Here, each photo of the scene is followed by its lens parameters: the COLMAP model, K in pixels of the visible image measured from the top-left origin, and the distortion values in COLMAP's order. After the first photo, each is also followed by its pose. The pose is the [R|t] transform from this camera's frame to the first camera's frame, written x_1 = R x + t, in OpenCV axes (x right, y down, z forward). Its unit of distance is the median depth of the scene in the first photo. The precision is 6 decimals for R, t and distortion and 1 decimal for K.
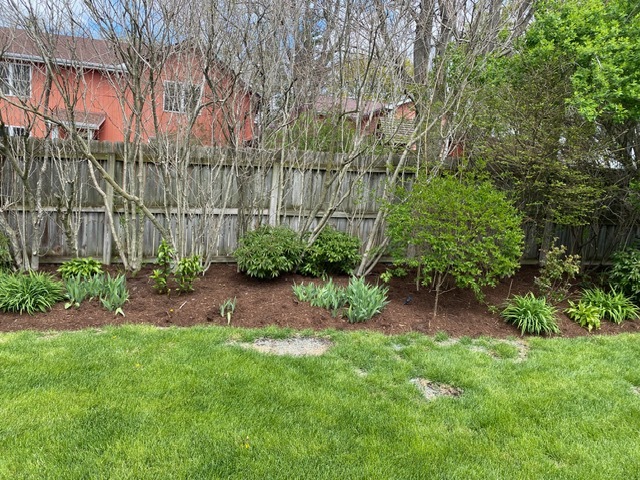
lens RADIAL K [[482.6, 0, 320.1], [0, 482.6, 237.7], [0, 0, 1]] dist [0.007603, 0.001199]
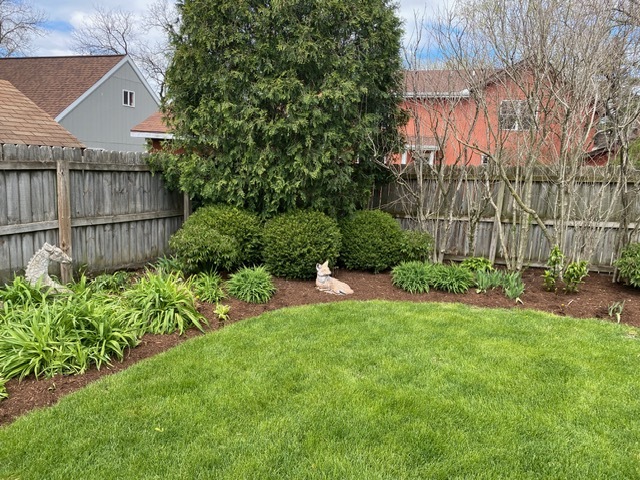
lens RADIAL K [[482.6, 0, 322.5], [0, 482.6, 245.2], [0, 0, 1]] dist [0.007603, 0.001199]
pose [[0.814705, 0.058656, -0.576902, -0.093362], [-0.063284, 0.997922, 0.012093, 0.021589], [0.576413, 0.026657, 0.816724, -0.293803]]
